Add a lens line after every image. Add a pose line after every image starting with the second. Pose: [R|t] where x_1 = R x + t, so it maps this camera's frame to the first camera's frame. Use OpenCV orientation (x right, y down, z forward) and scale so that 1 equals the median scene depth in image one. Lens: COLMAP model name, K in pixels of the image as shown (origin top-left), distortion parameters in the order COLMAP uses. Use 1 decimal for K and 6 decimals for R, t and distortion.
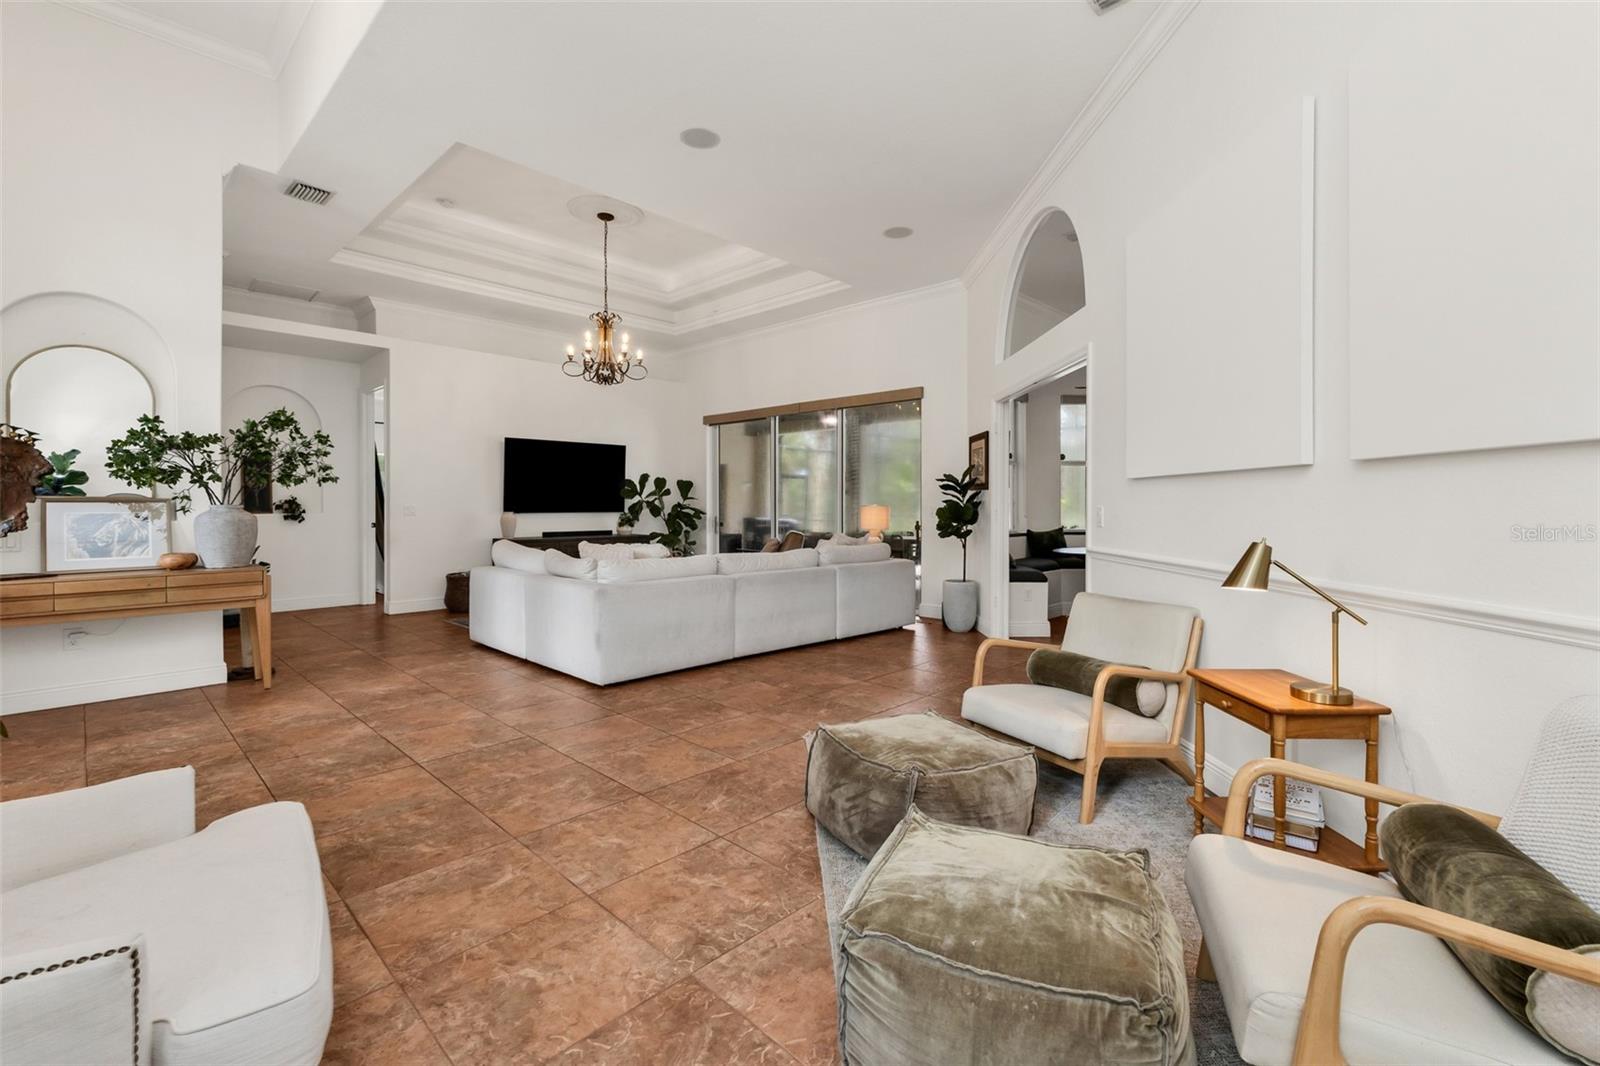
lens RADIAL K [[712.6, 0, 807.3], [0, 712.6, 506.2], [0, 0, 1]] dist [0.011015, 0.000214]
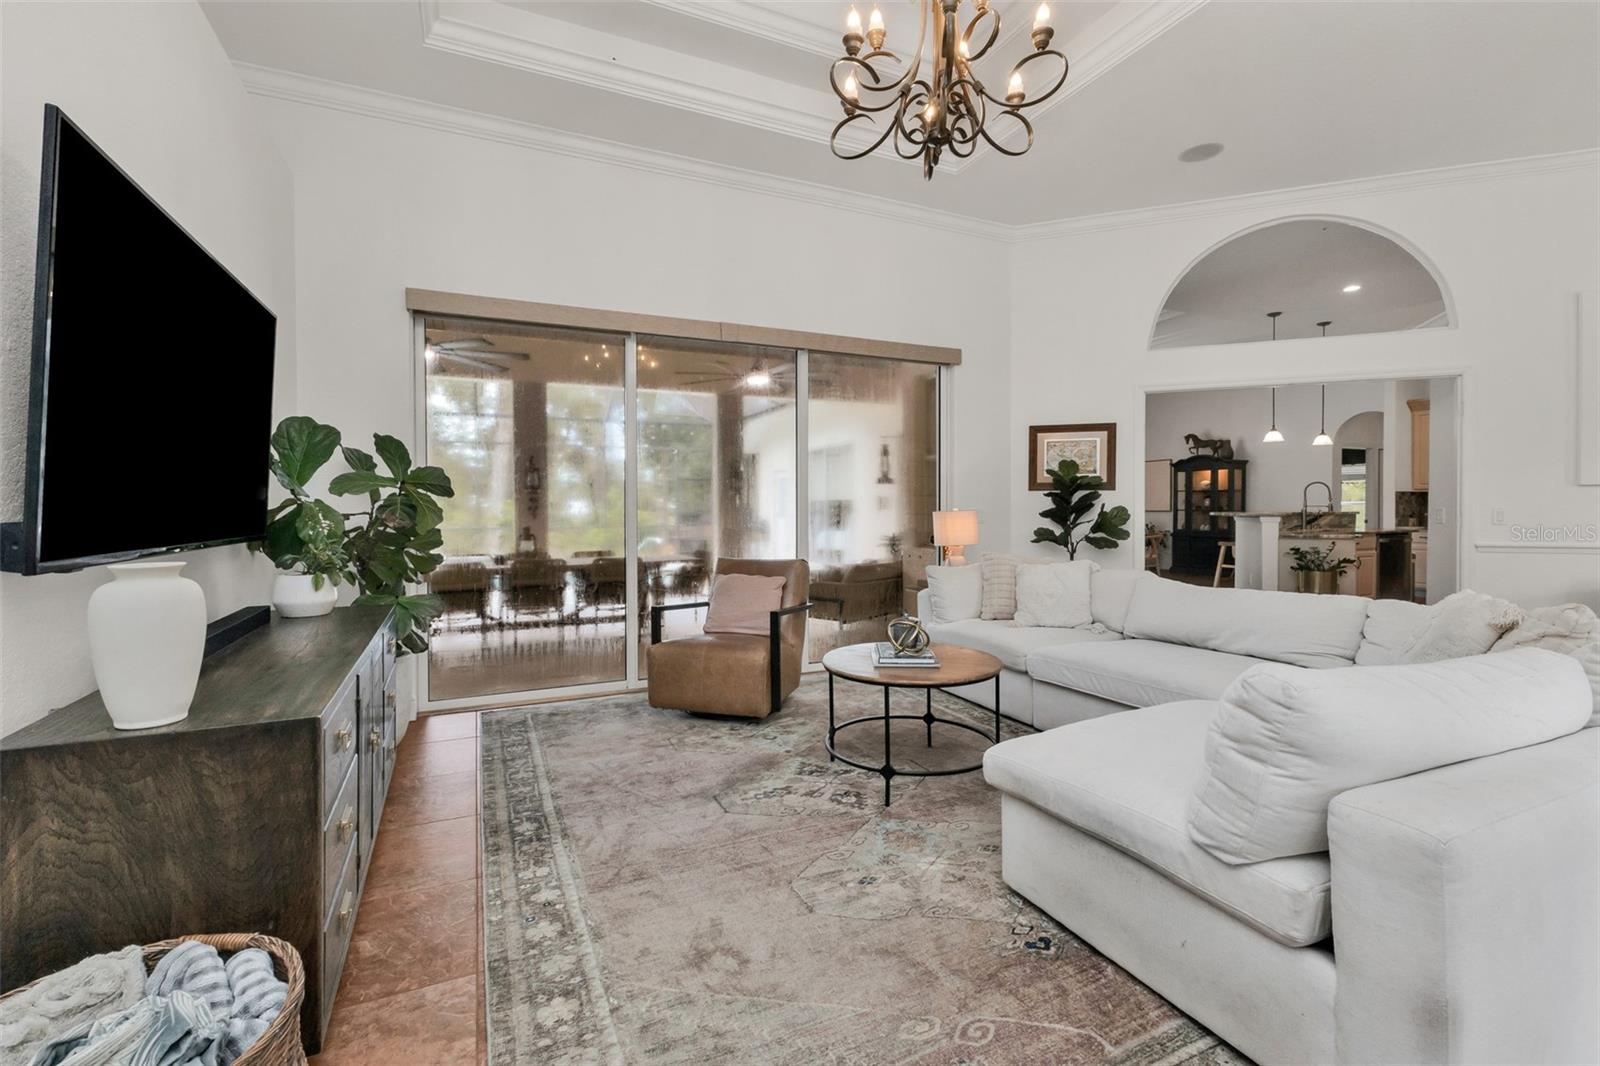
lens RADIAL K [[712.6, 0, 807.3], [0, 712.6, 506.2], [0, 0, 1]] dist [0.011015, 0.000214]
pose [[0.359836, -0.001119, 0.933015, -0.468210], [0.005855, 0.999982, -0.001059, -0.003891], [-0.932997, 0.005844, 0.359836, 0.703860]]
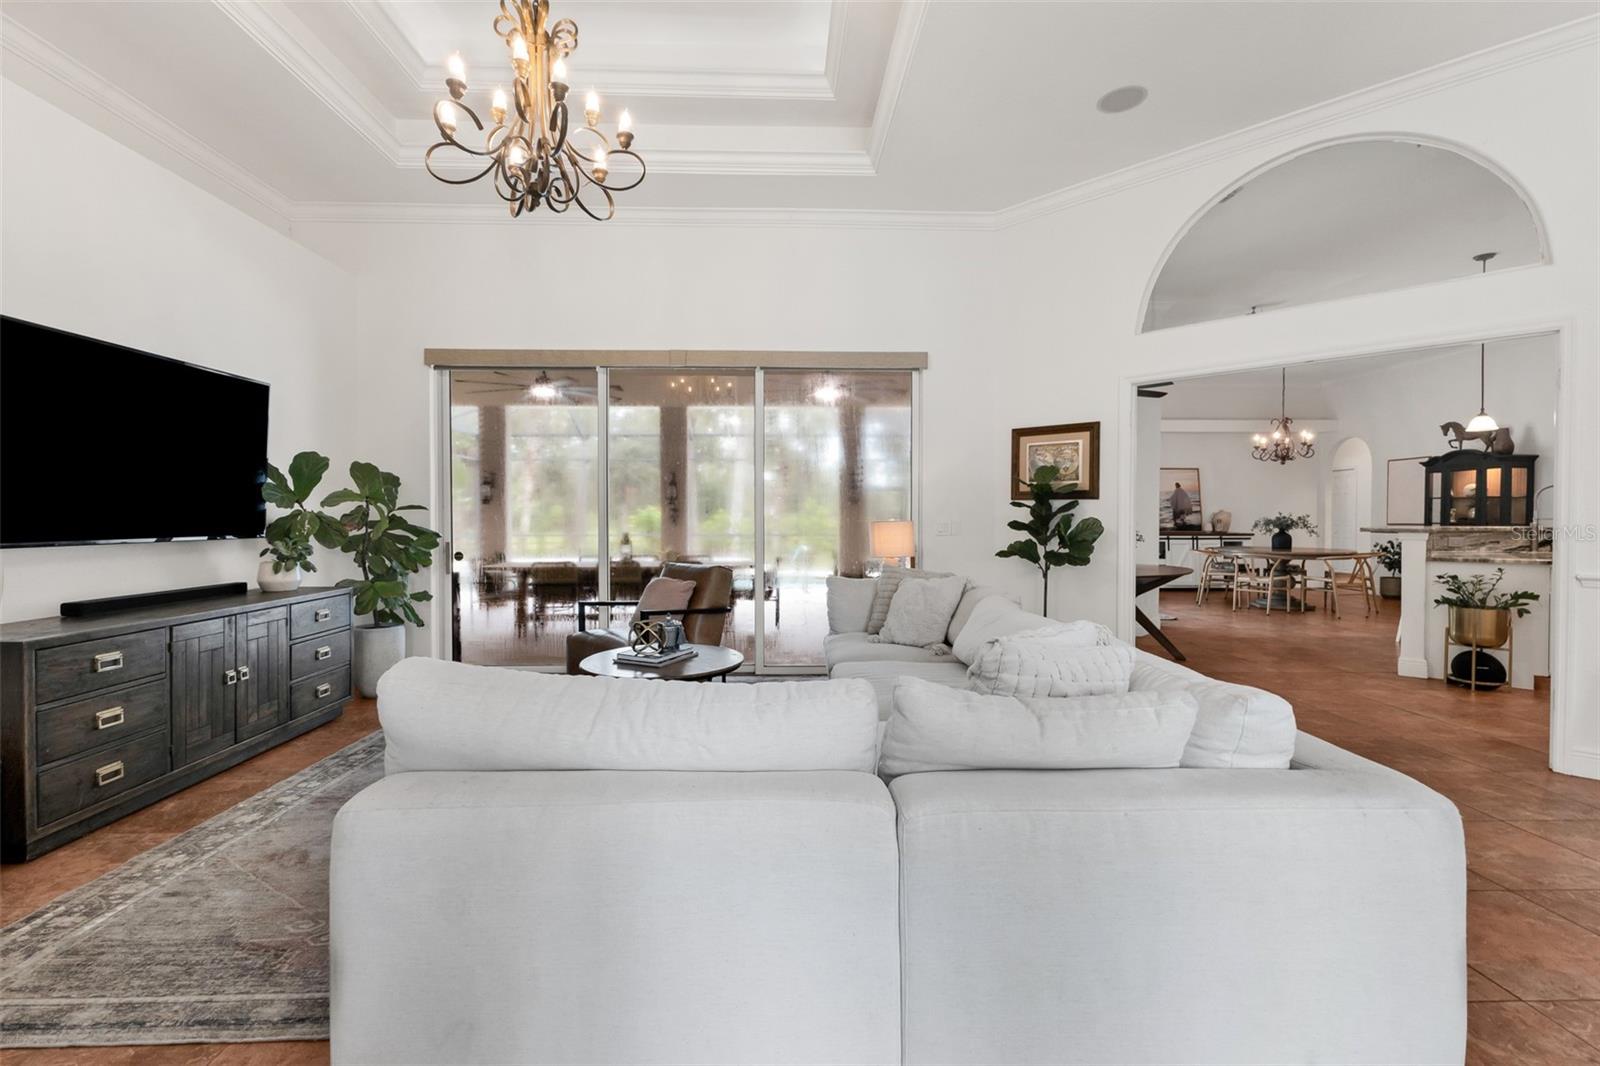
lens RADIAL K [[718.3, 0, 809.5], [0, 718.3, 518.5], [0, 0, 1]] dist [0.004748, 0.000041]
pose [[0.708457, -0.002339, 0.705750, -0.336382], [0.001497, 0.999997, 0.001810, -0.003817], [-0.705753, -0.000226, 0.708458, 0.461022]]
